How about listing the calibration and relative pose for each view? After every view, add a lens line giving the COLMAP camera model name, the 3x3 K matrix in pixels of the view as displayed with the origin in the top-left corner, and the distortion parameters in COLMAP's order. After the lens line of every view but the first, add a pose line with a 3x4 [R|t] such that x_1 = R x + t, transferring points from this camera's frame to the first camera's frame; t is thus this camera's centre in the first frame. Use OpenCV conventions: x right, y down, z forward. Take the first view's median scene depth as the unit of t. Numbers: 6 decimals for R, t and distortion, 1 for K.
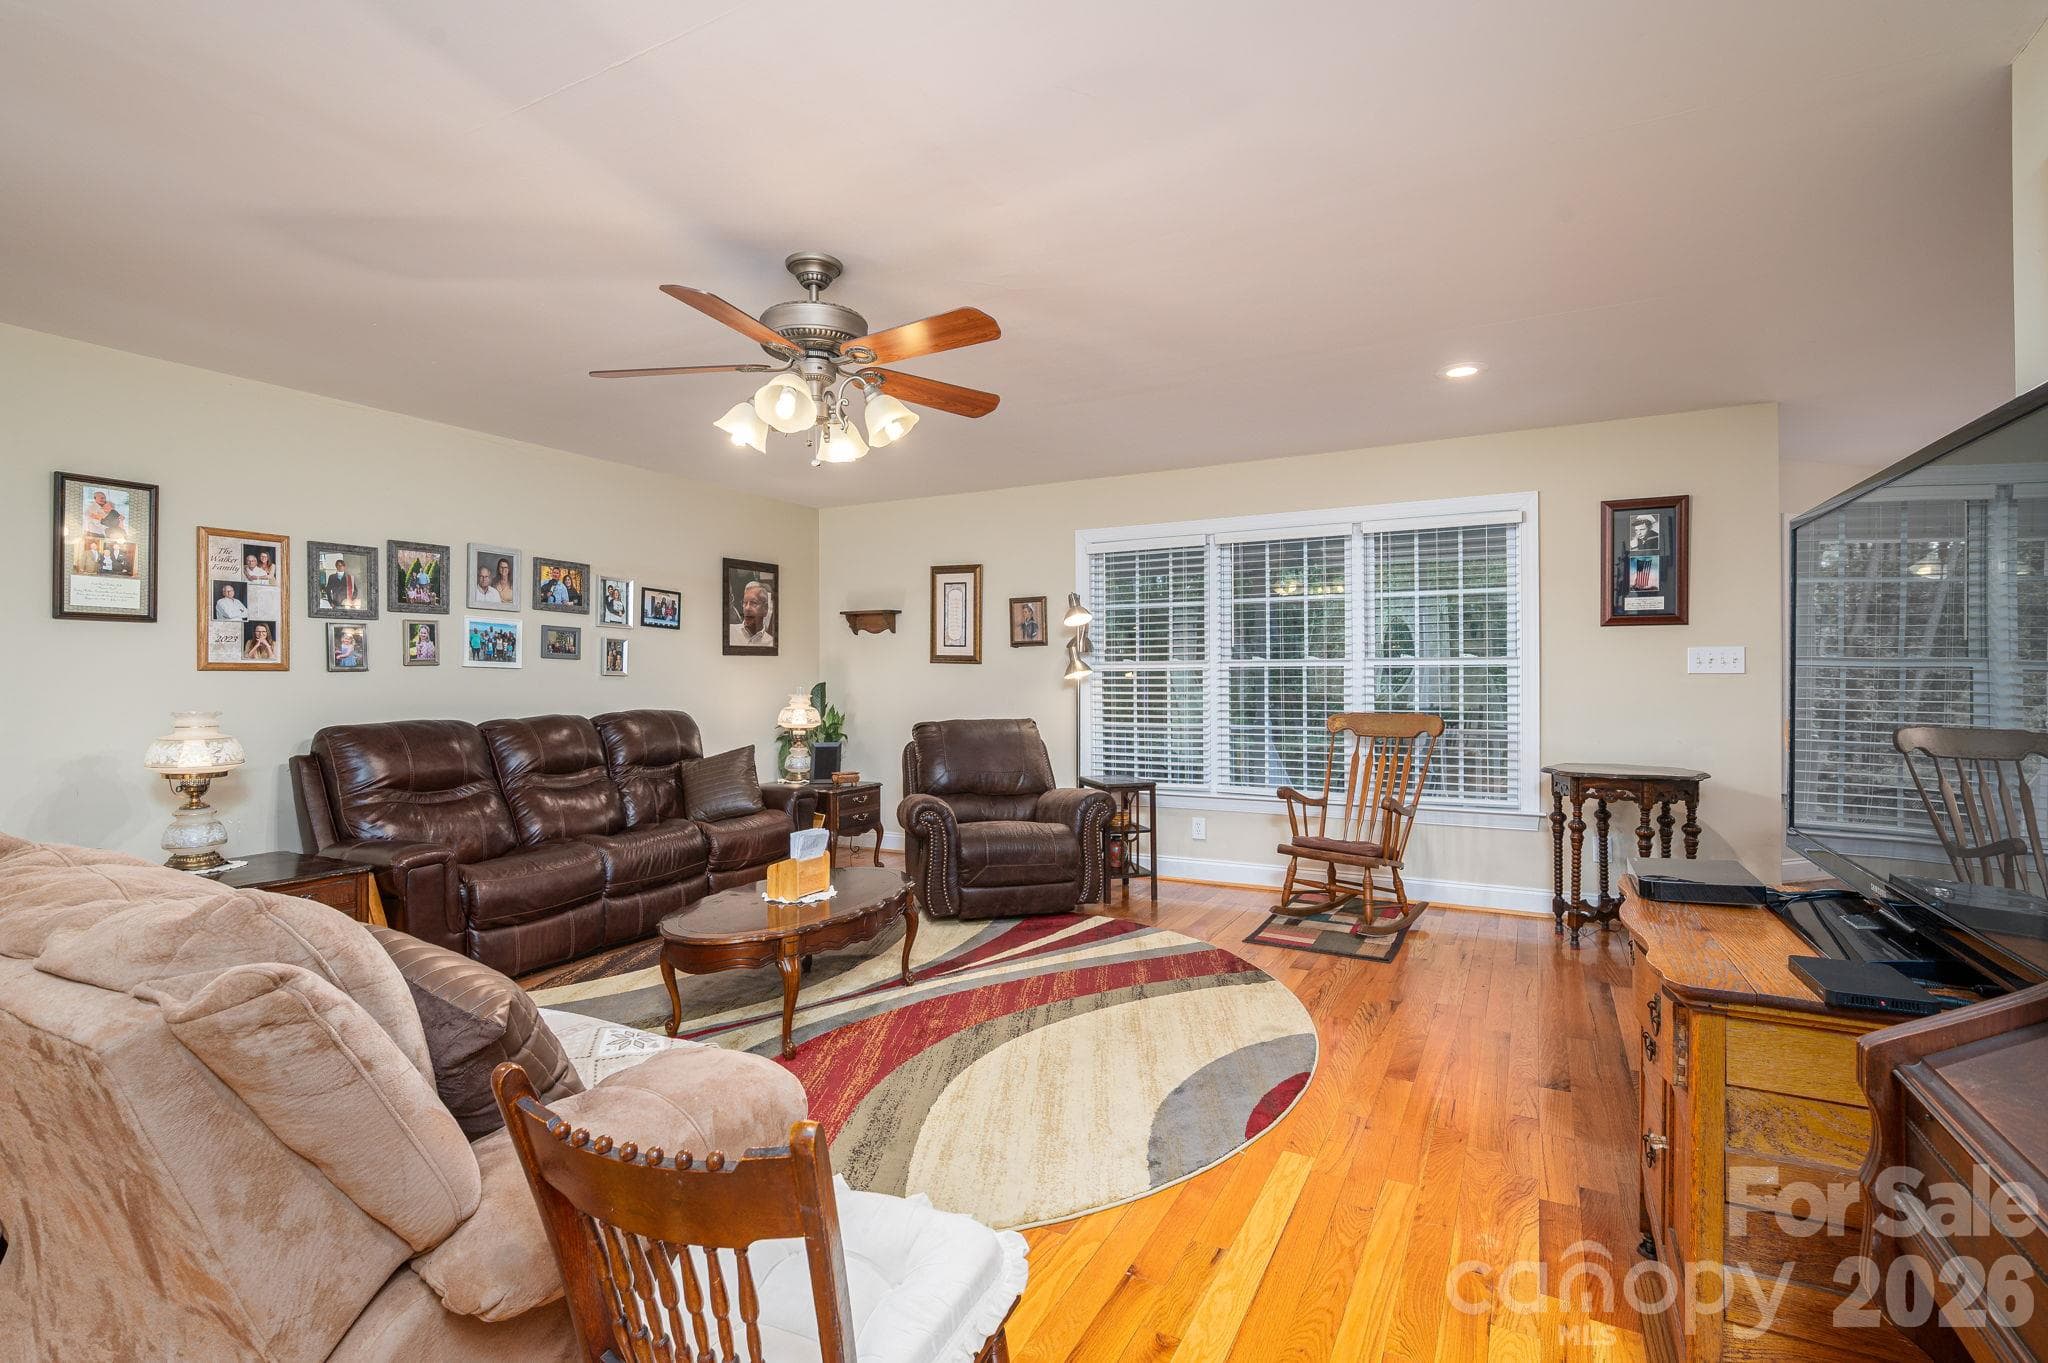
lens RADIAL K [[965.4, 0, 1030.5], [0, 965.4, 662.0], [0, 0, 1]] dist [0.000263, 0.000497]
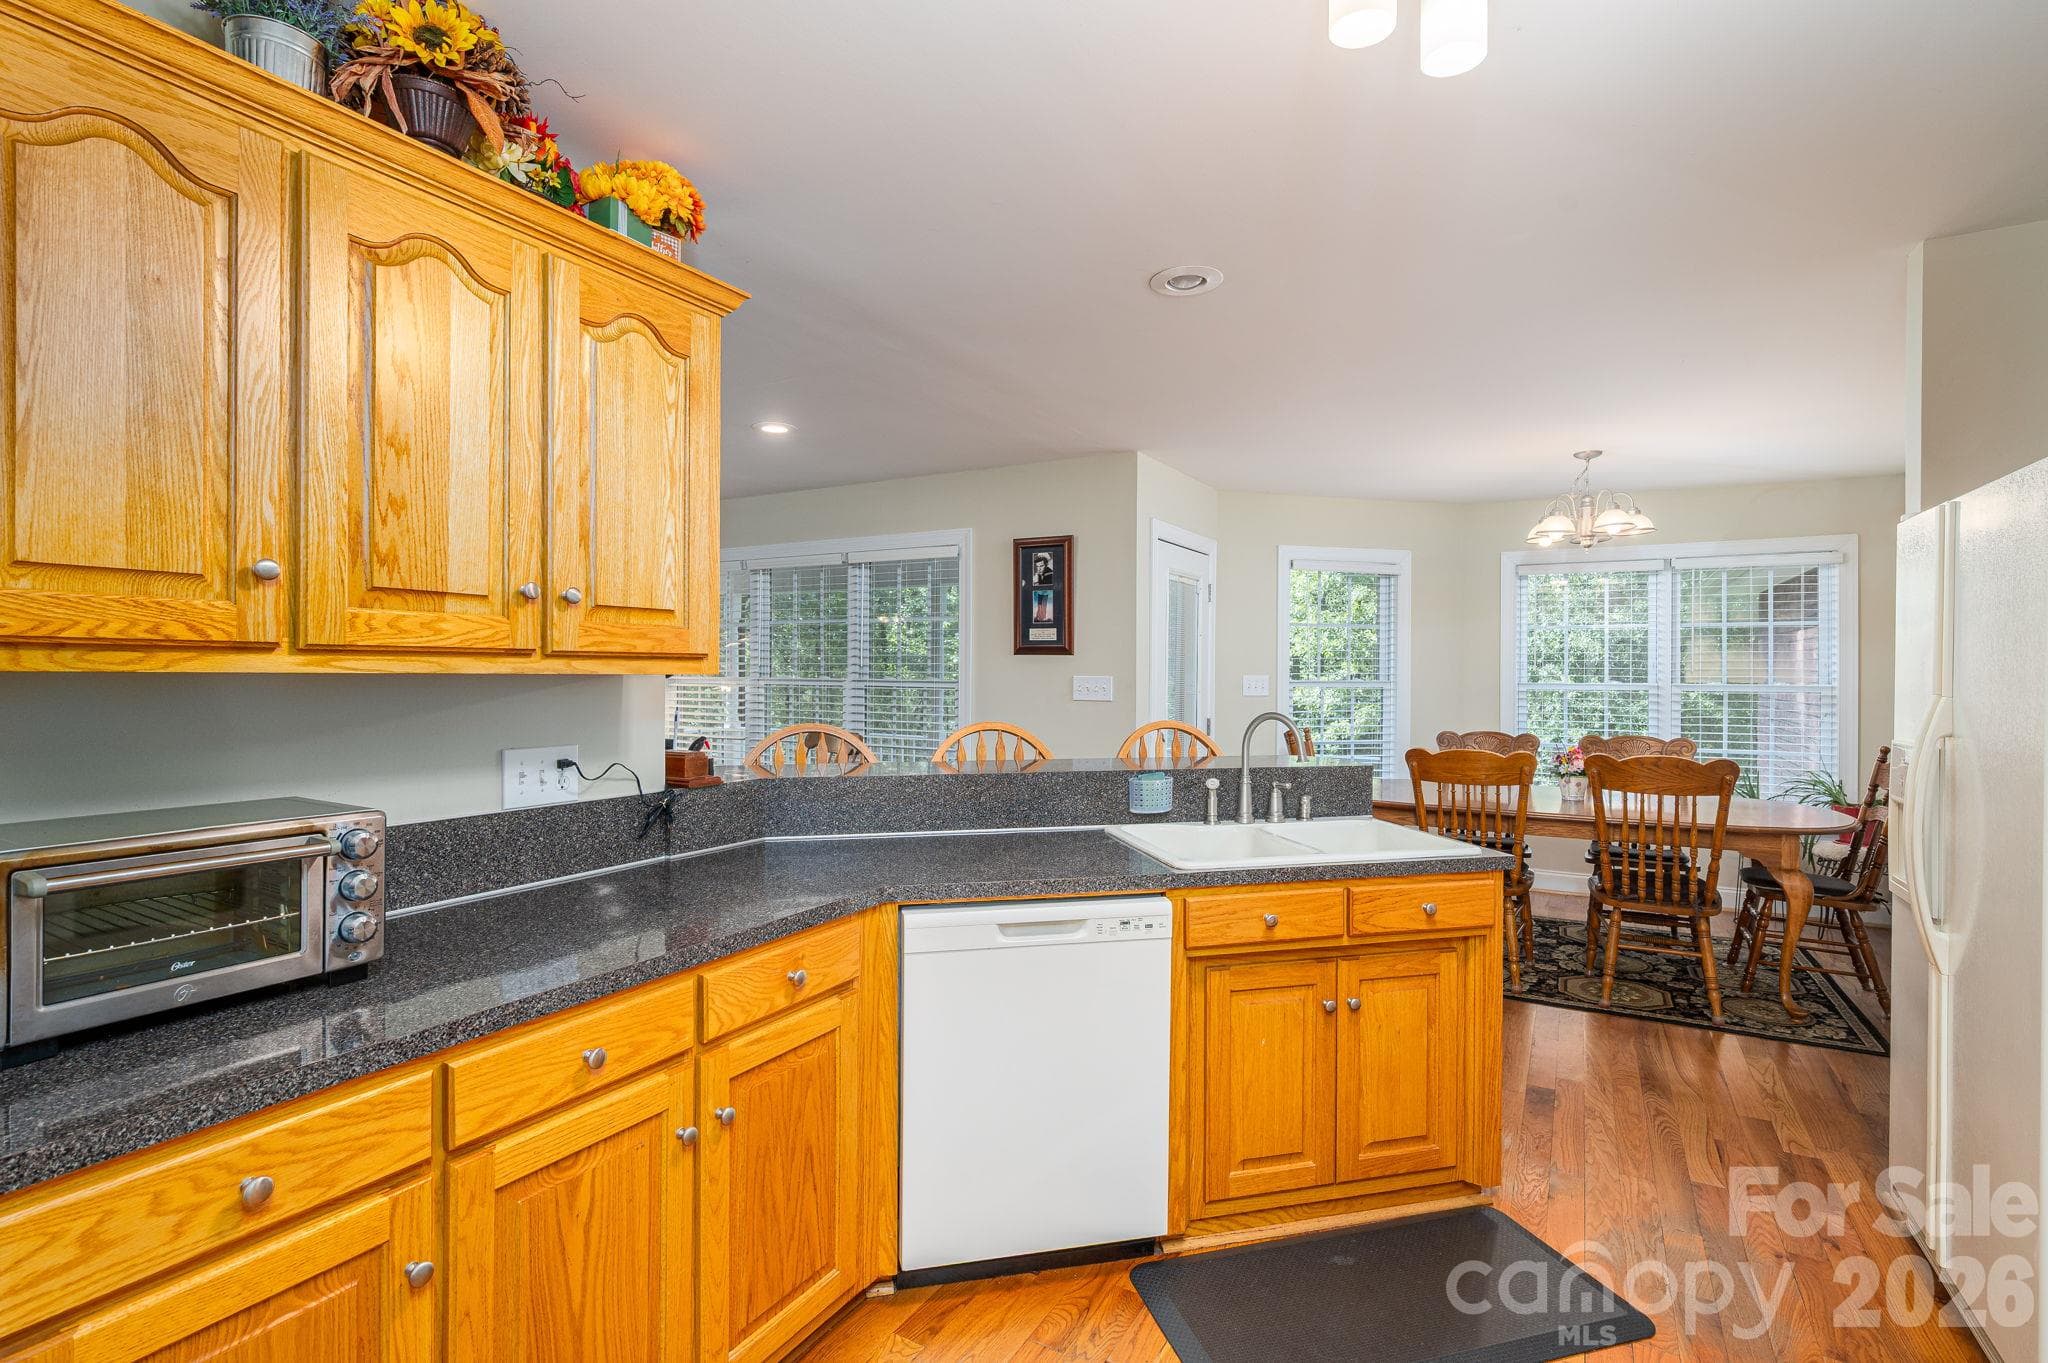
lens RADIAL K [[965.4, 0, 1022.1], [0, 965.4, 672.9], [0, 0, 1]] dist [0.000263, 0.000497]
pose [[0.999618, 0.007564, -0.026598, 0.652593], [-0.006894, 0.999659, 0.025197, -0.045639], [0.026780, -0.025004, 0.999329, -0.086493]]
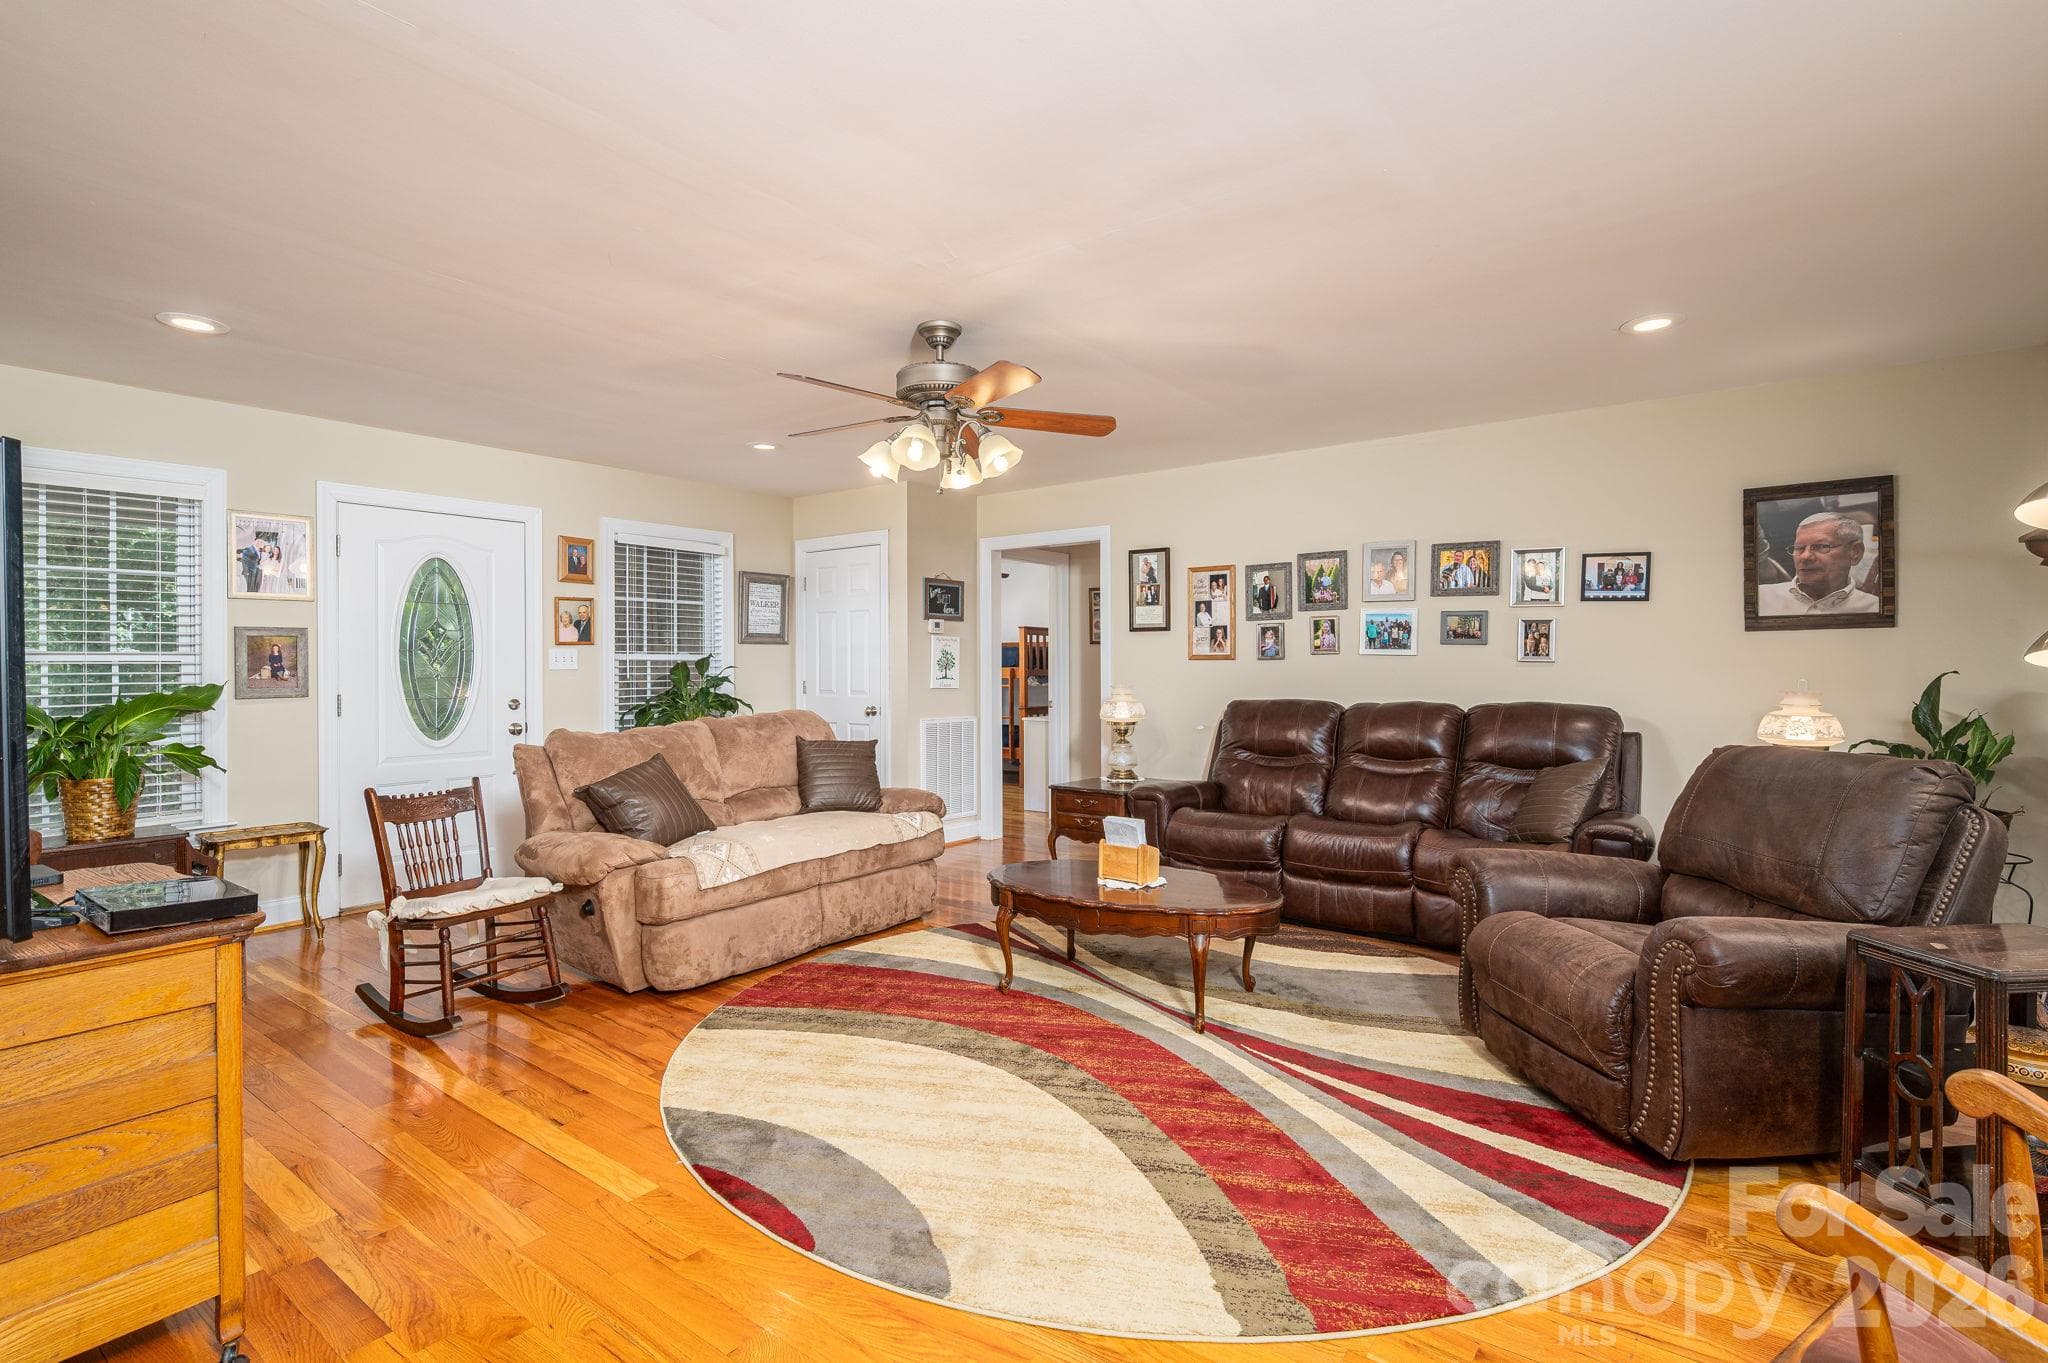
lens RADIAL K [[965.4, 0, 1033.7], [0, 965.4, 684.3], [0, 0, 1]] dist [0.000263, 0.000497]
pose [[-0.154191, 0.028816, -0.987621, 0.594791], [0.022915, 0.999410, 0.025582, 0.002175], [0.987775, -0.018687, -0.154760, 0.806031]]
